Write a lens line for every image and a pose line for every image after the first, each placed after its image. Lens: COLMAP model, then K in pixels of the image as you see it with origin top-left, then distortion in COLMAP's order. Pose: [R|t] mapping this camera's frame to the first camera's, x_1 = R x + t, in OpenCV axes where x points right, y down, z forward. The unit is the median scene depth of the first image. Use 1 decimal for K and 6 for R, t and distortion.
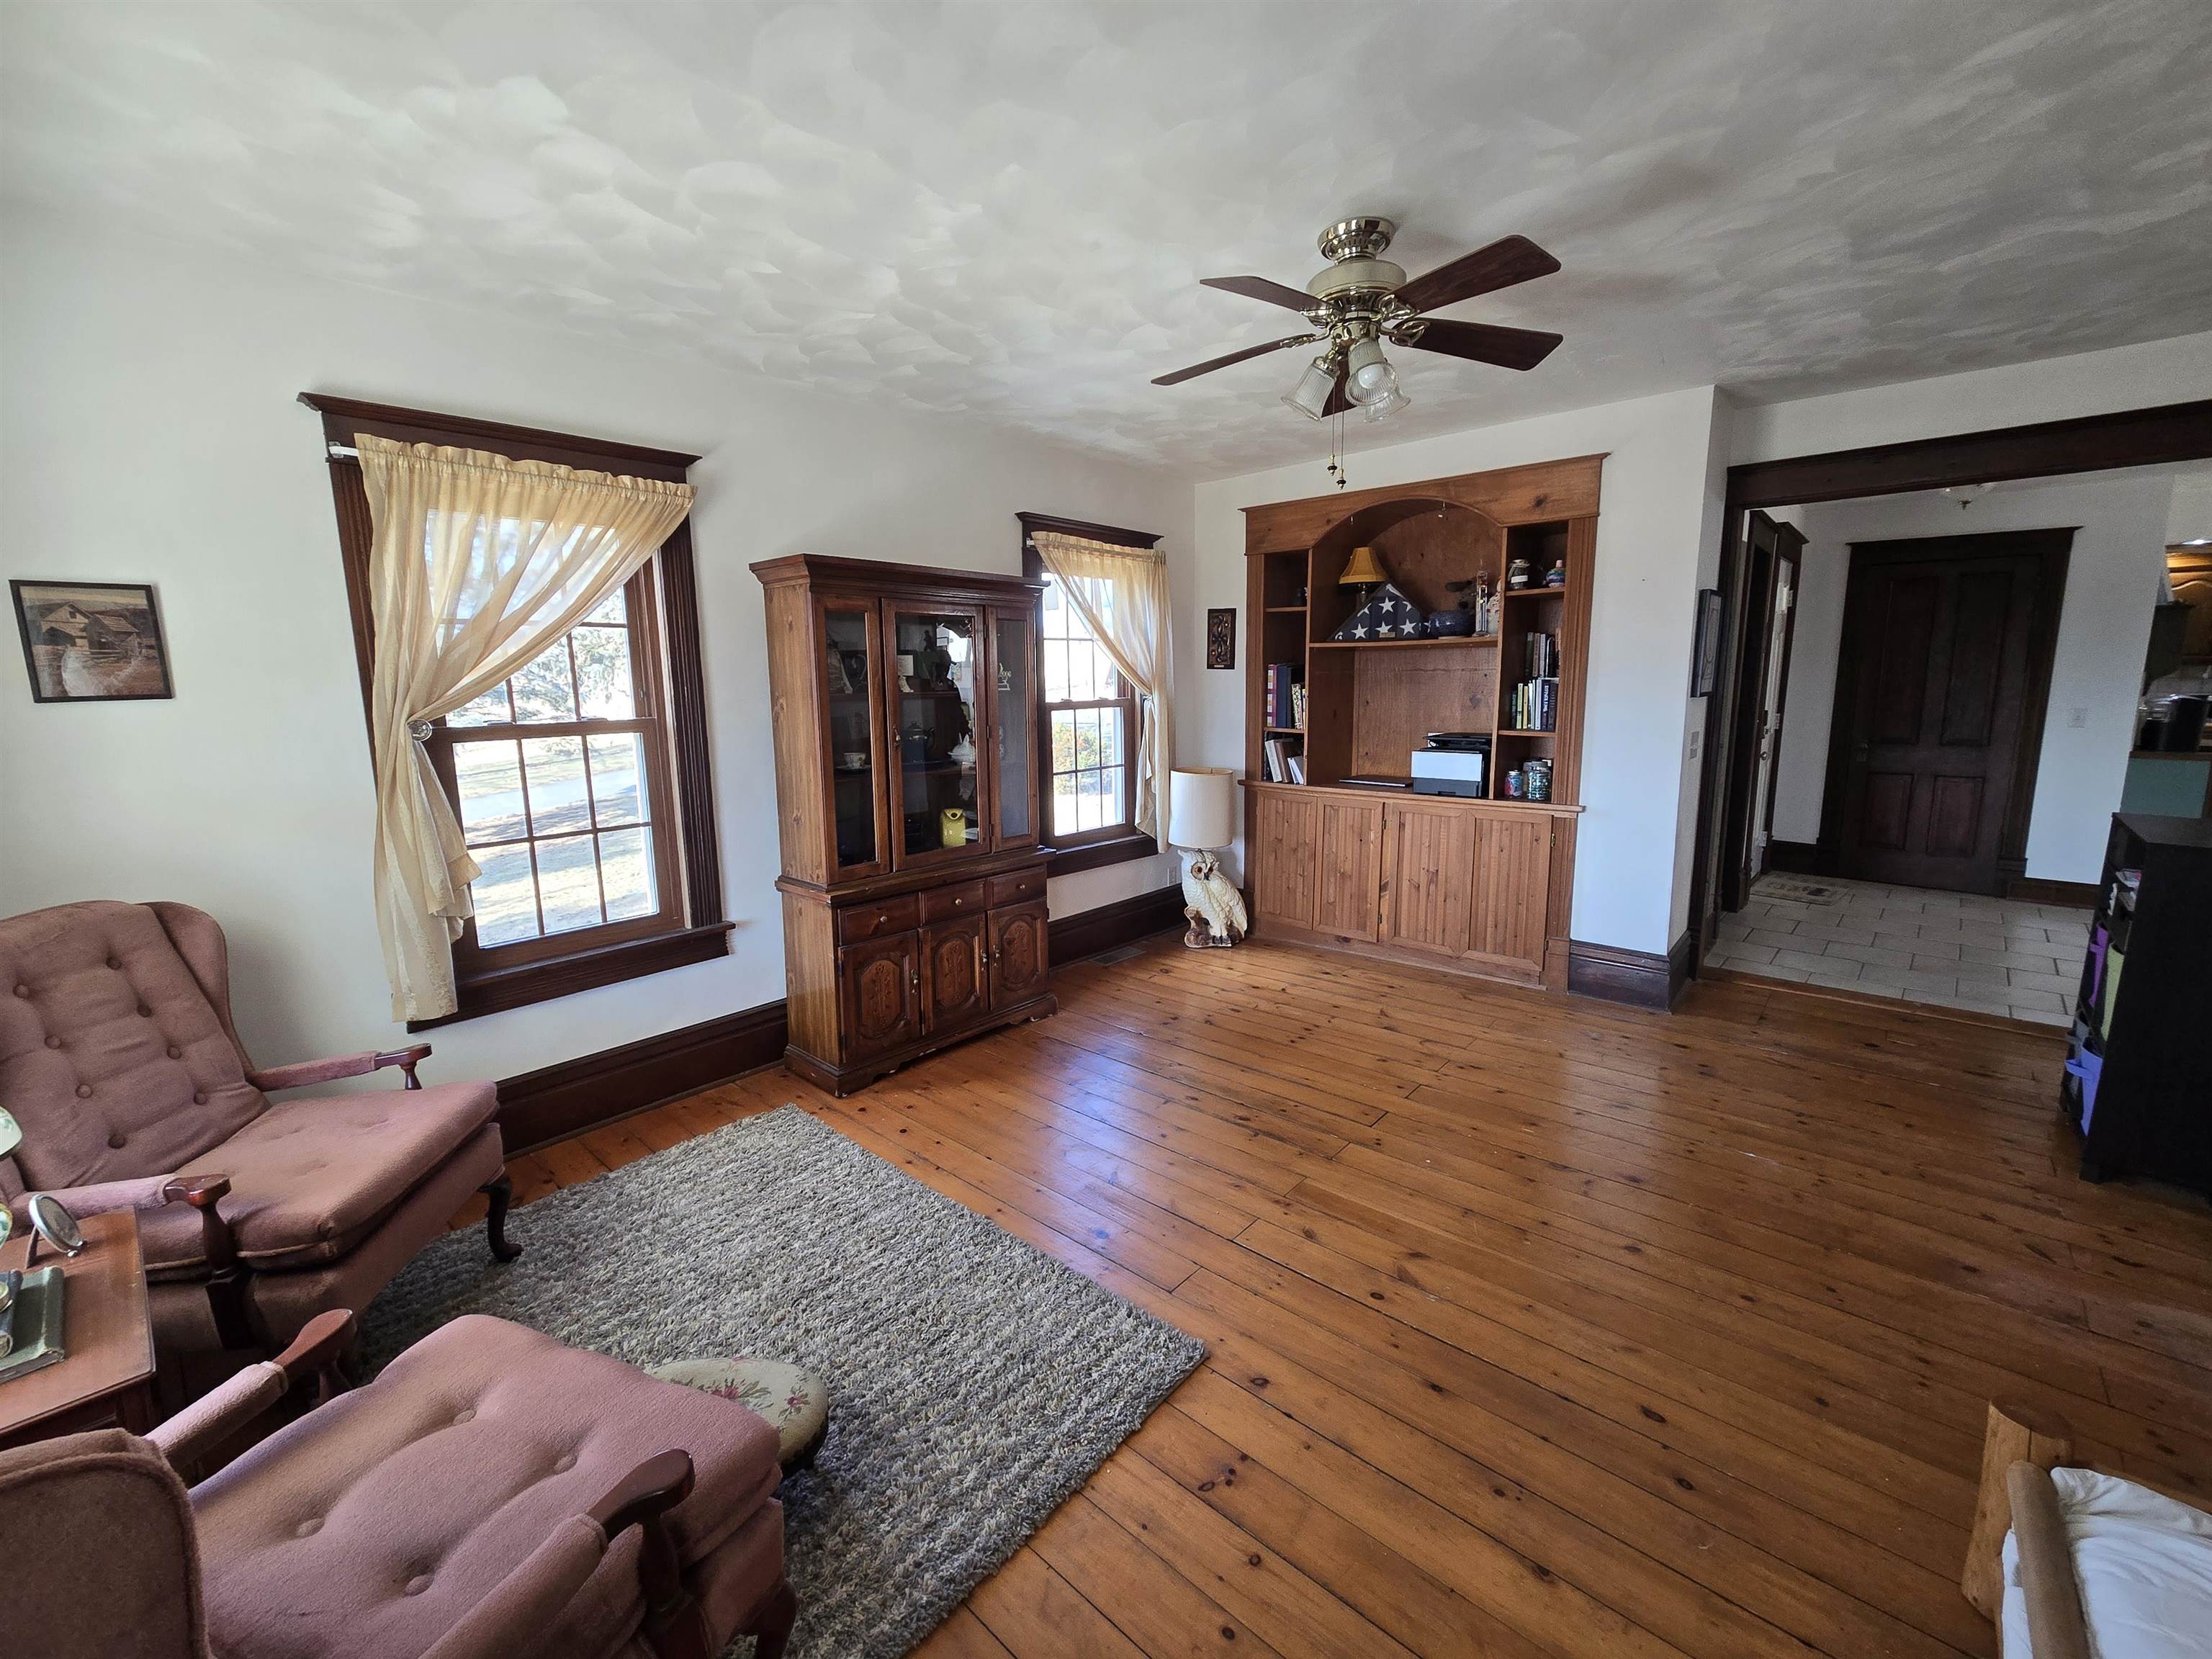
lens RADIAL K [[905.4, 0, 1110.6], [0, 905.4, 817.0], [0, 0, 1]] dist [0.003196, 0.000550]
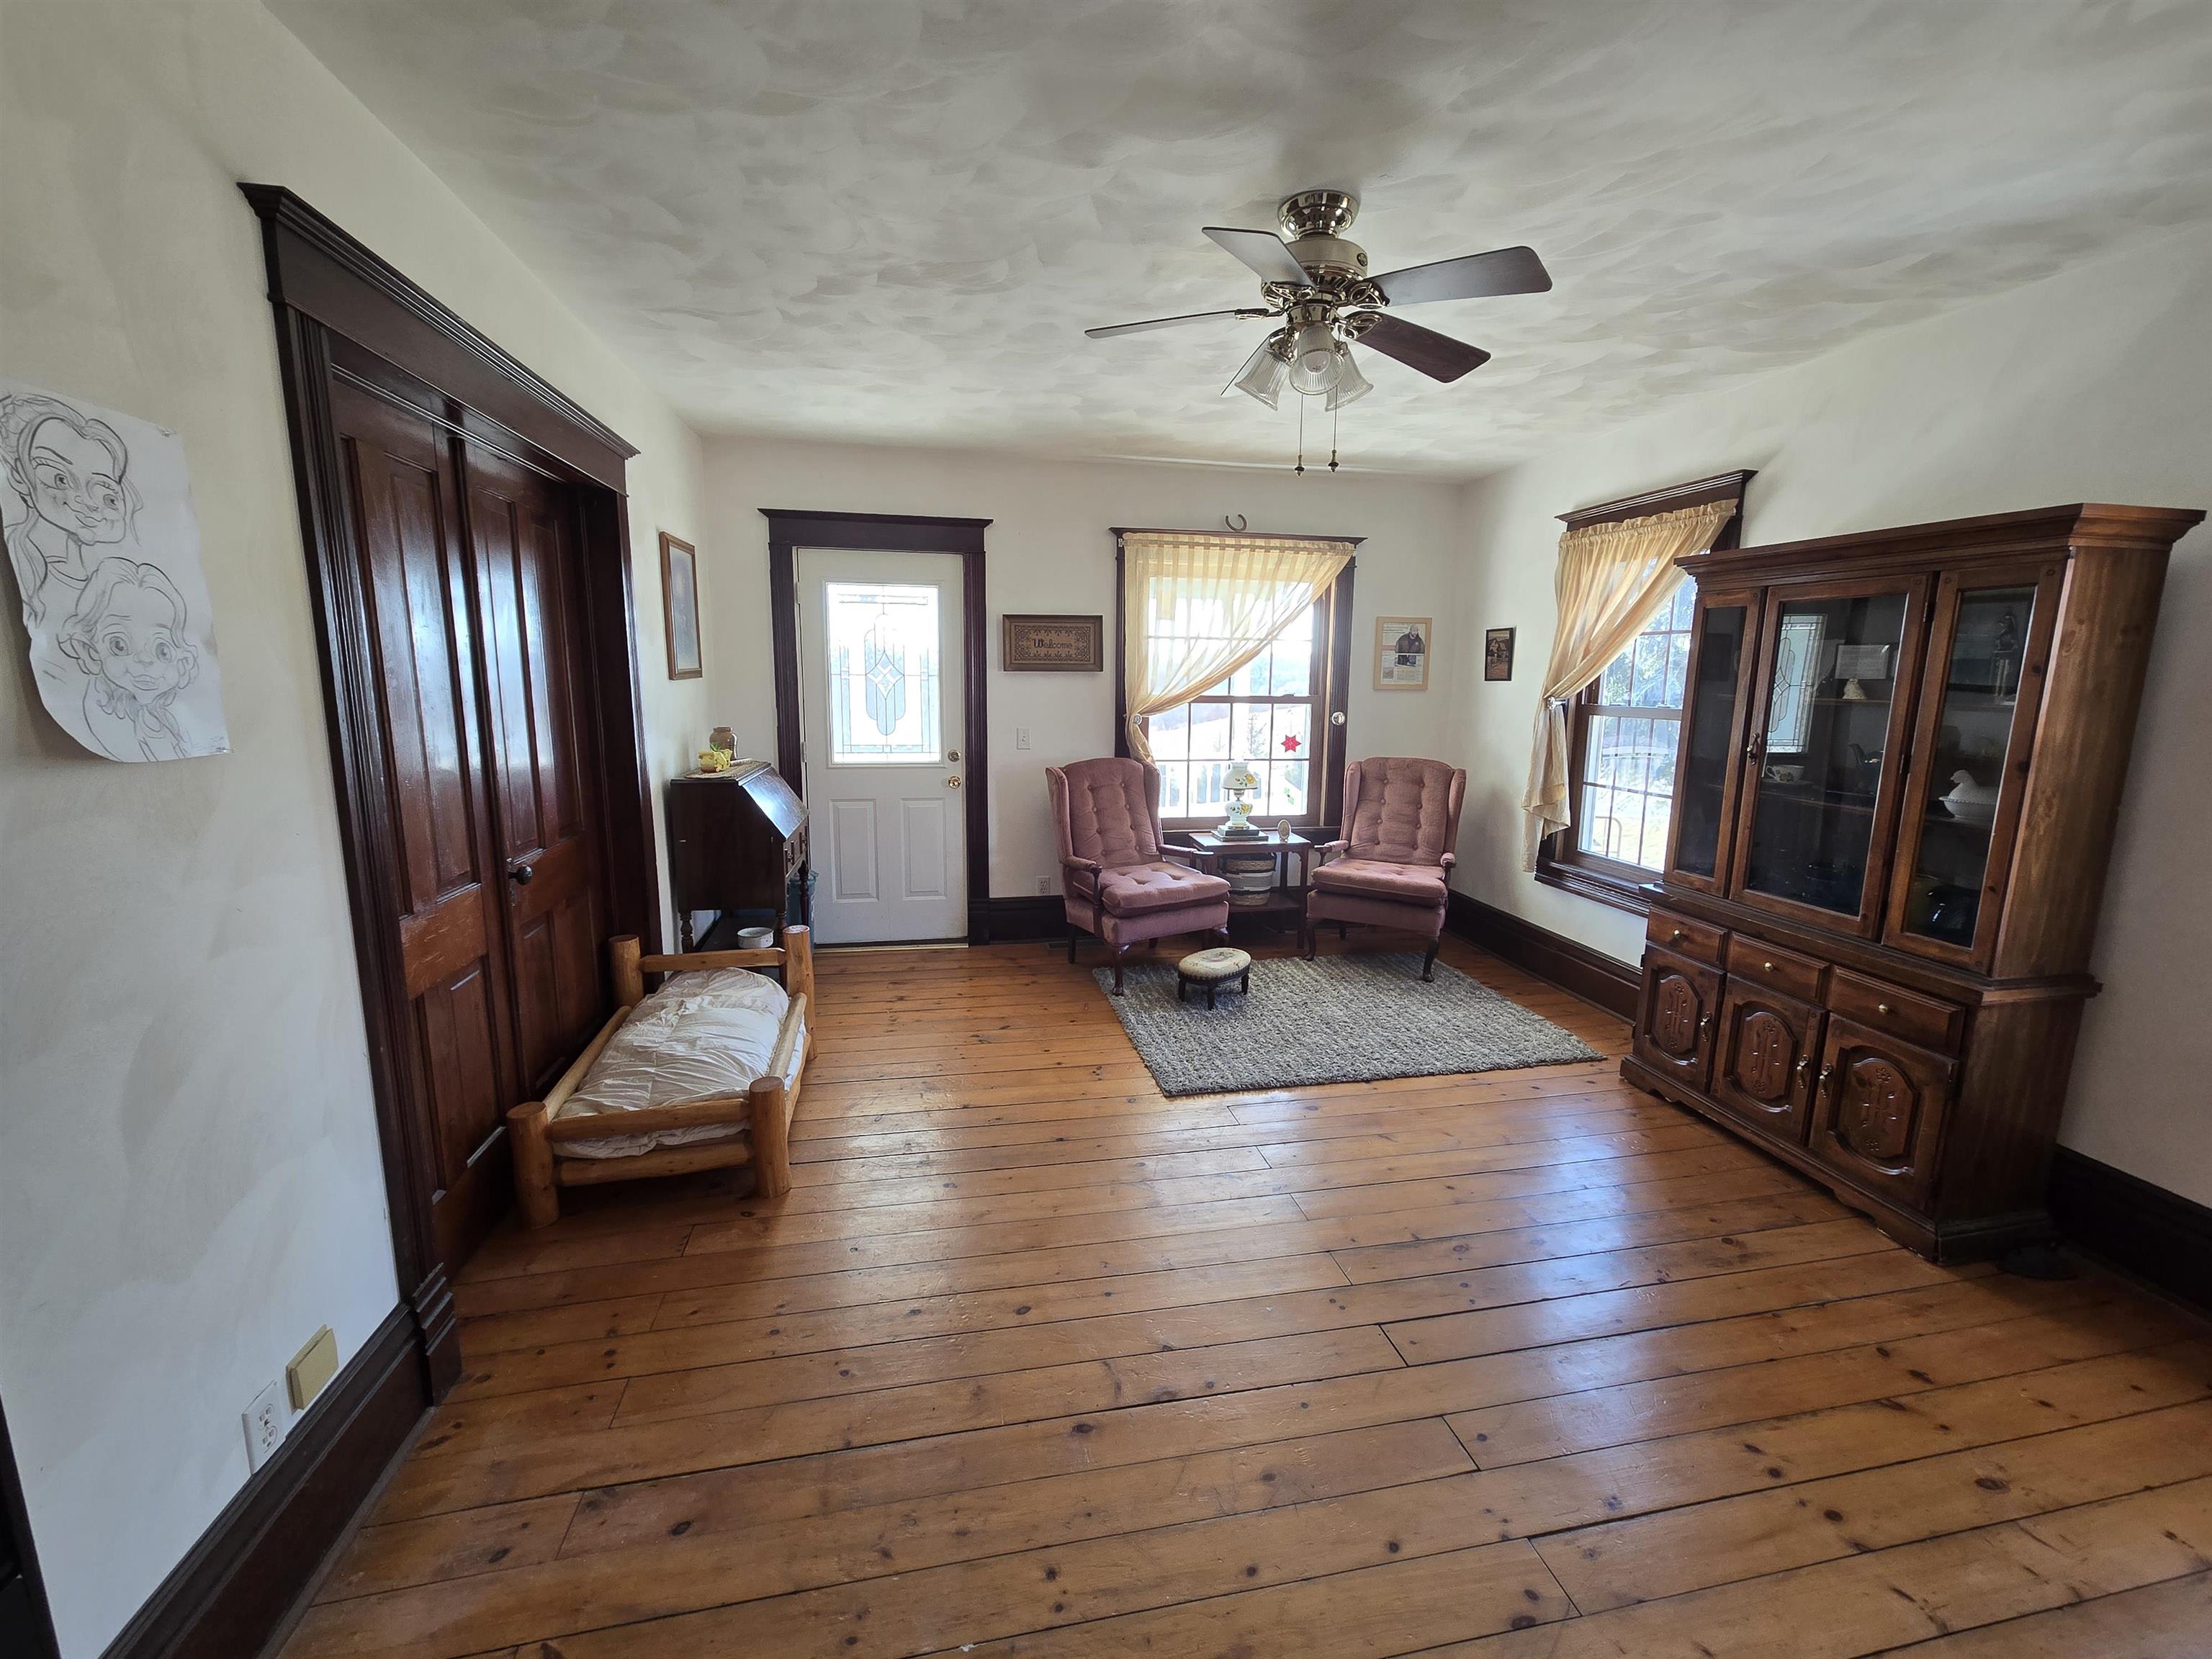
lens RADIAL K [[905.4, 0, 1110.6], [0, 905.4, 817.0], [0, 0, 1]] dist [0.003196, 0.000550]
pose [[-0.597857, 0.134973, -0.790158, 0.844917], [-0.128864, 0.956719, 0.260927, -0.176740], [0.791177, 0.257820, -0.554588, 1.040740]]
